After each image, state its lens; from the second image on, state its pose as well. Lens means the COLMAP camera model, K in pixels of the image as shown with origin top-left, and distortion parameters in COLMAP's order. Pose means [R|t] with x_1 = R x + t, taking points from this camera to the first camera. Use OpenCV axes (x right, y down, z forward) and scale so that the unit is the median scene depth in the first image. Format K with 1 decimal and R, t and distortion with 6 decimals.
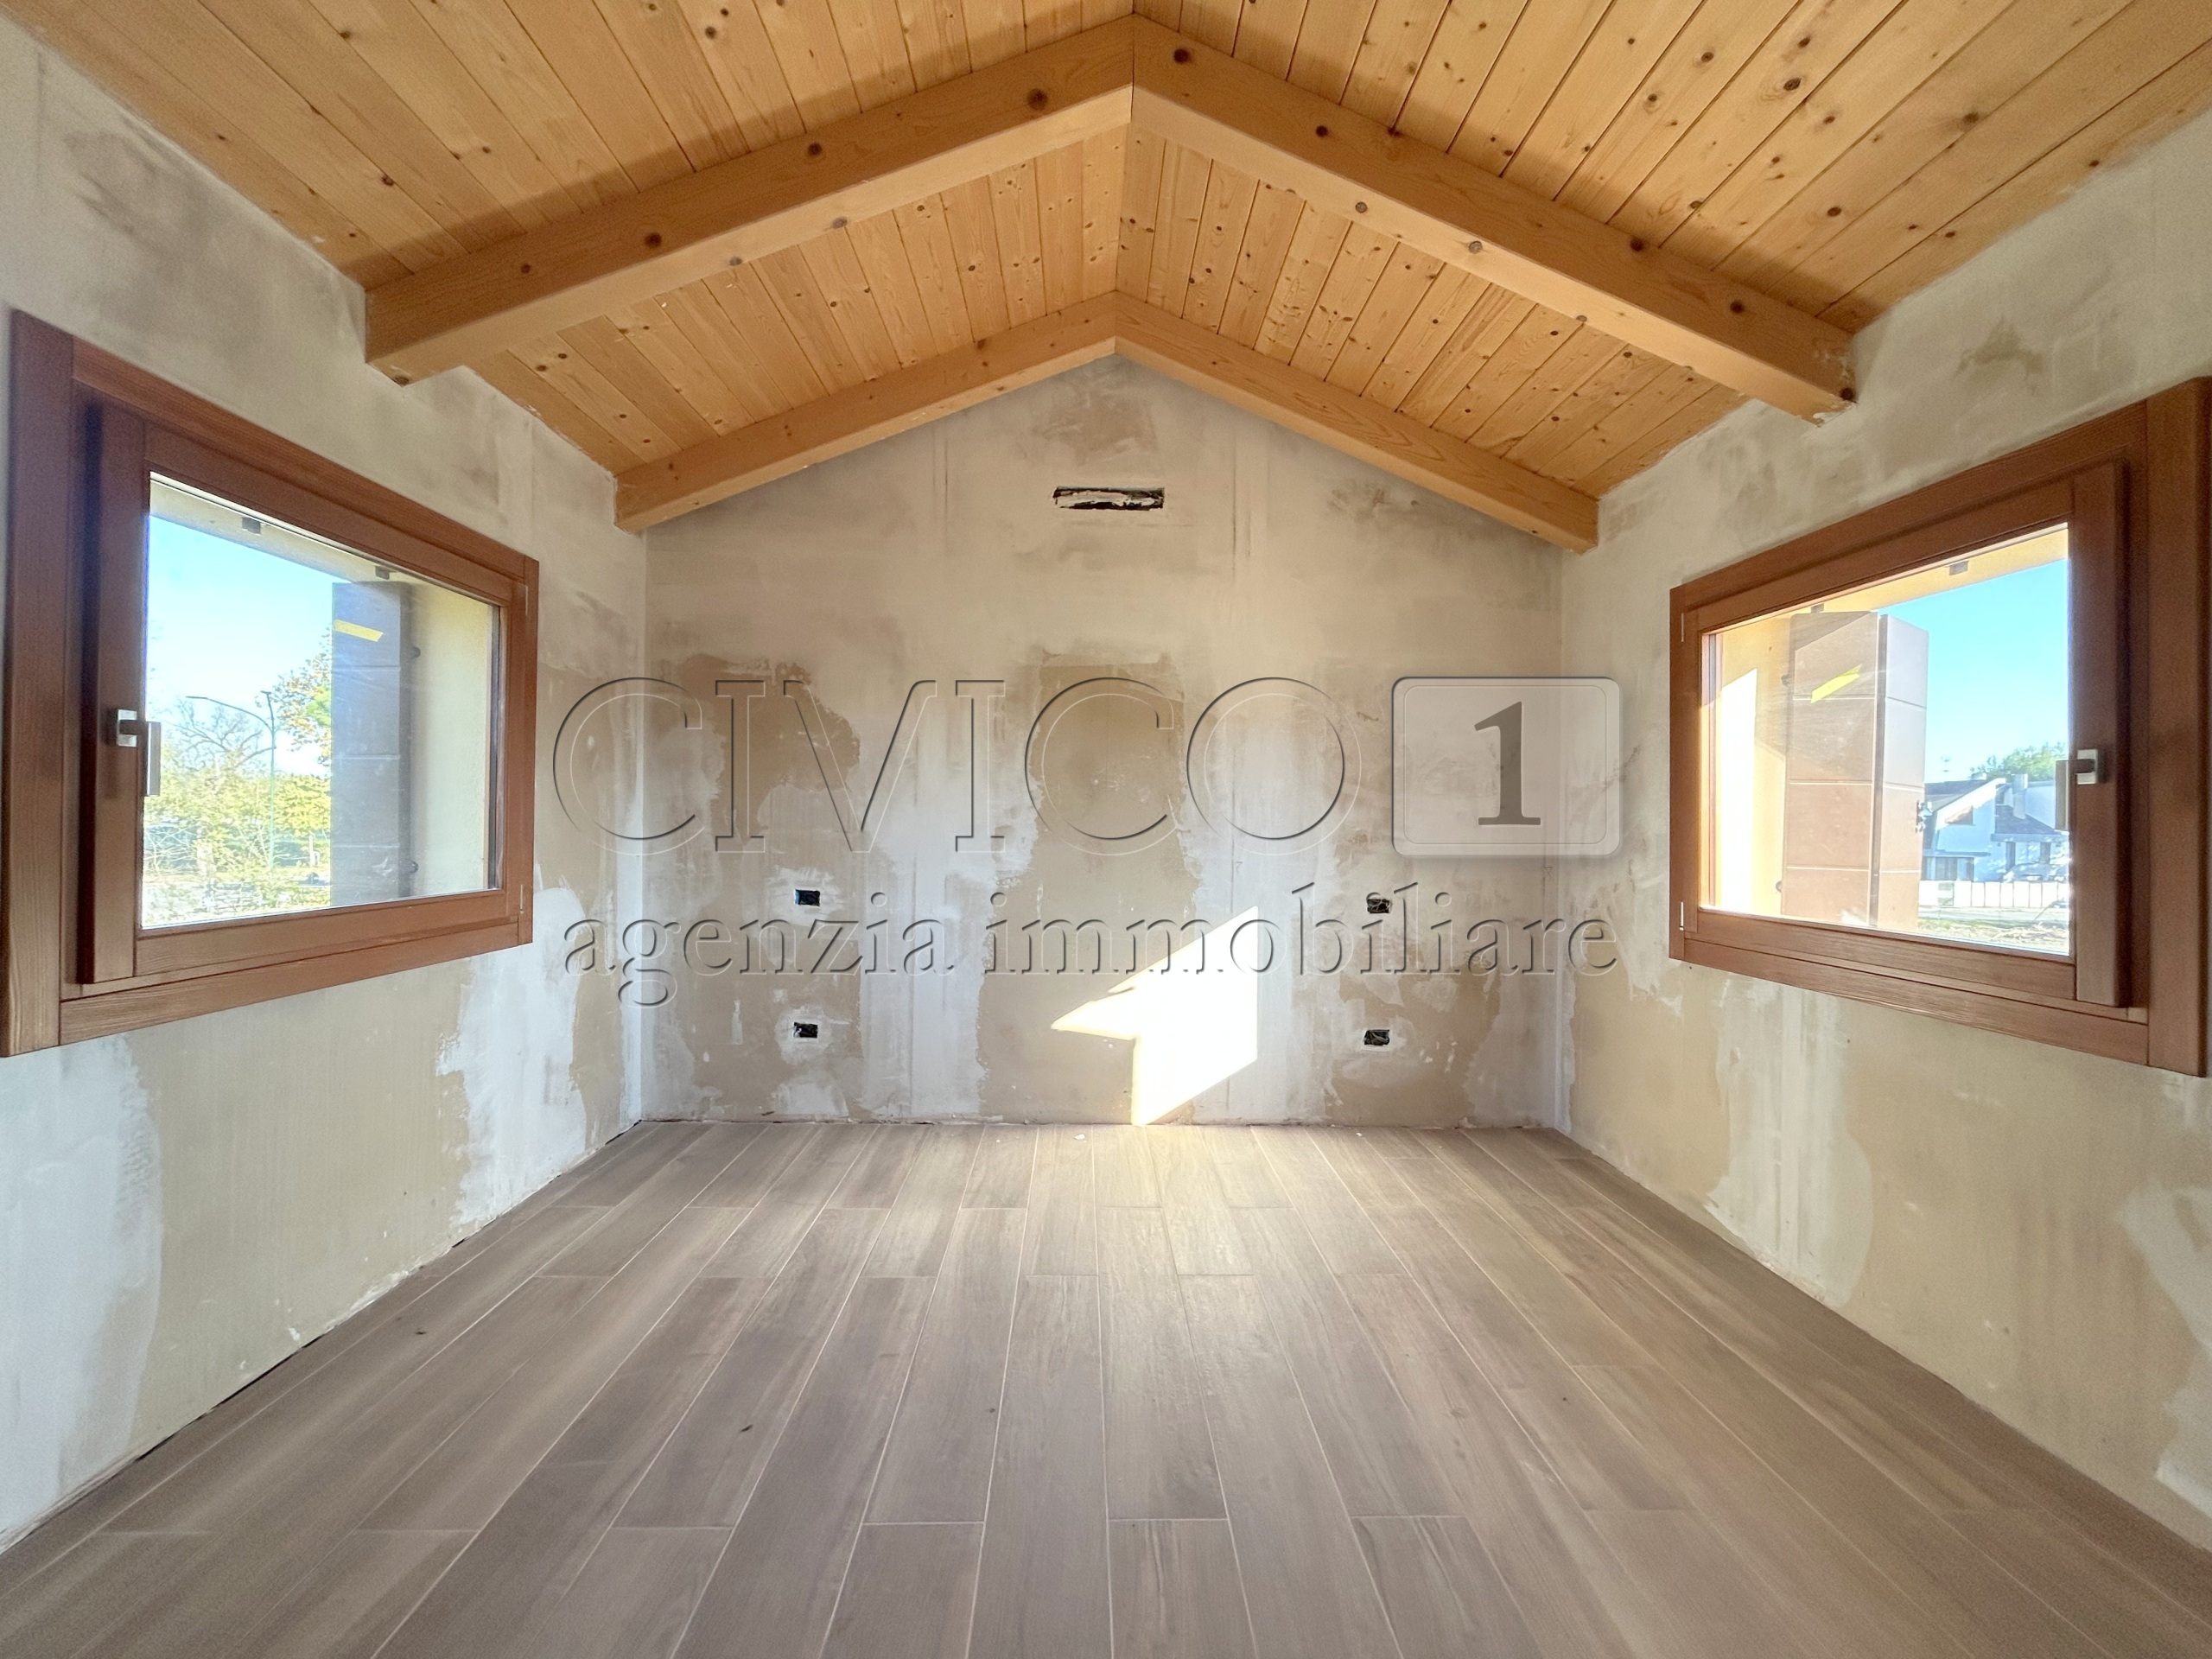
lens RADIAL K [[898.9, 0, 1100.6], [0, 898.9, 824.9], [0, 0, 1]] dist [-0.000424, -0.000706]
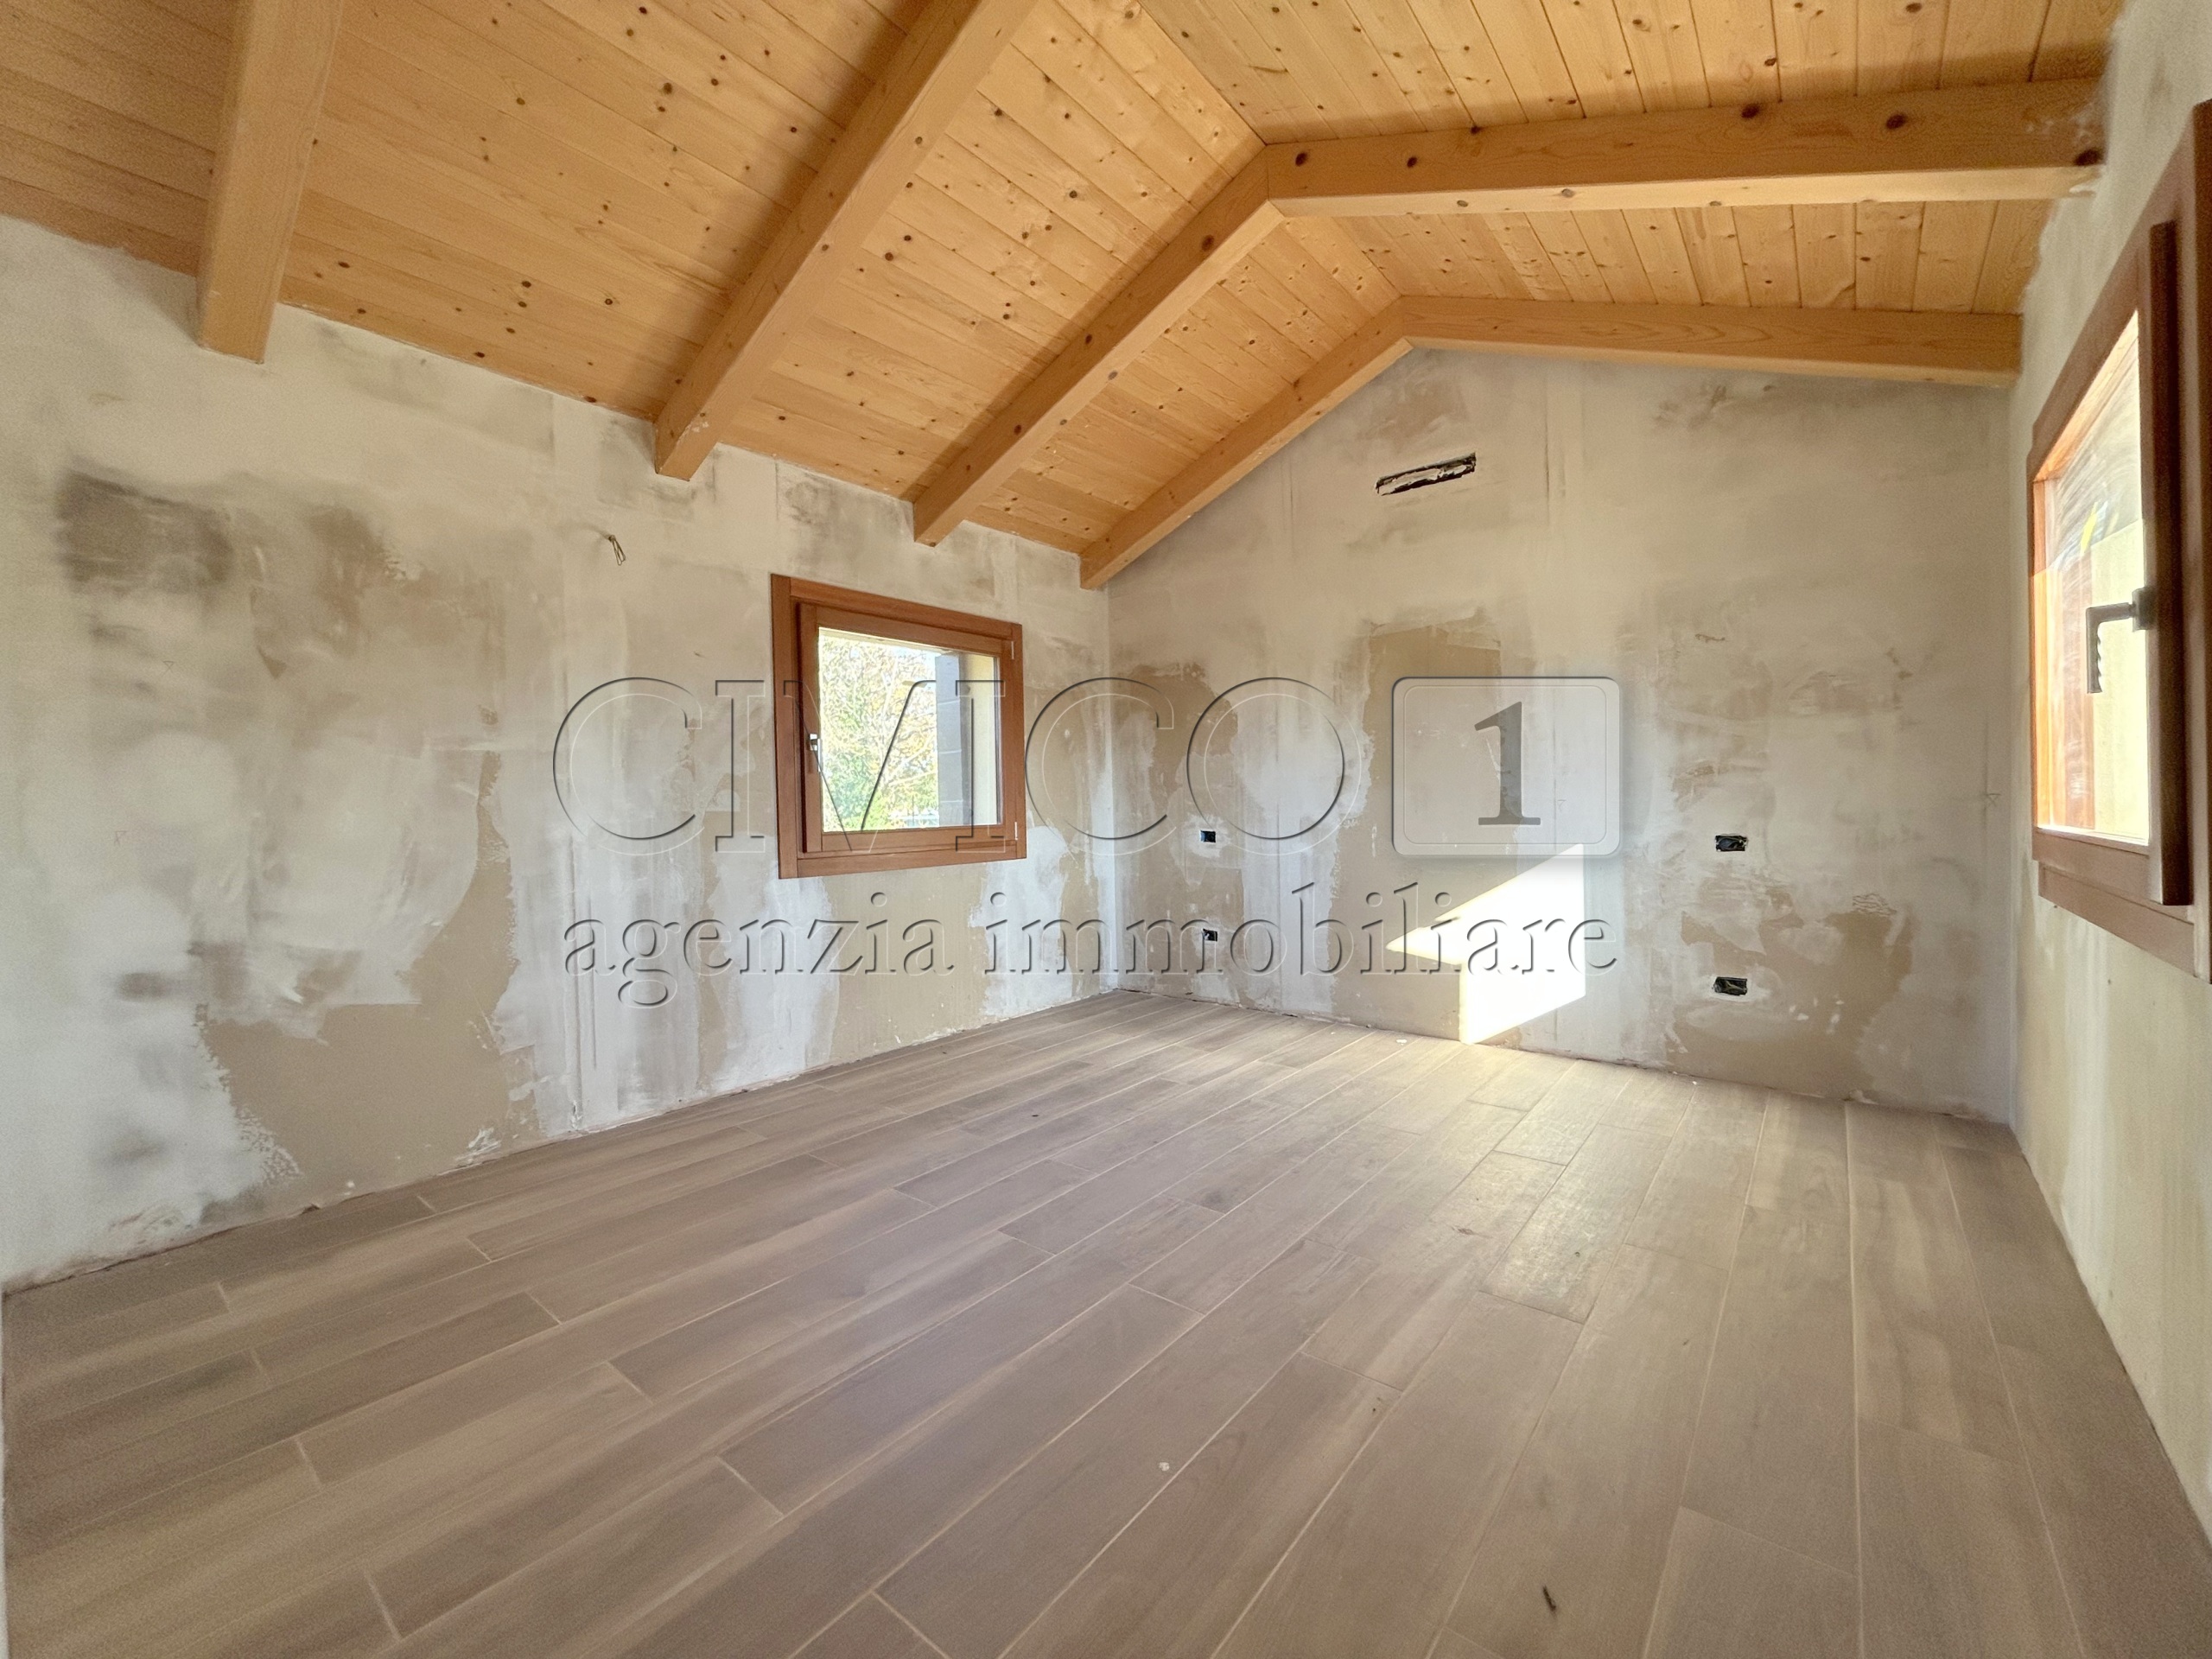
lens RADIAL K [[900.2, 0, 1106.0], [0, 900.2, 829.5], [0, 0, 1]] dist [-0.003788, 0.002241]
pose [[0.753517, -0.010509, -0.657344, 0.482841], [0.028393, 0.999460, 0.016569, 0.048252], [0.656814, -0.031149, 0.753409, -0.120961]]
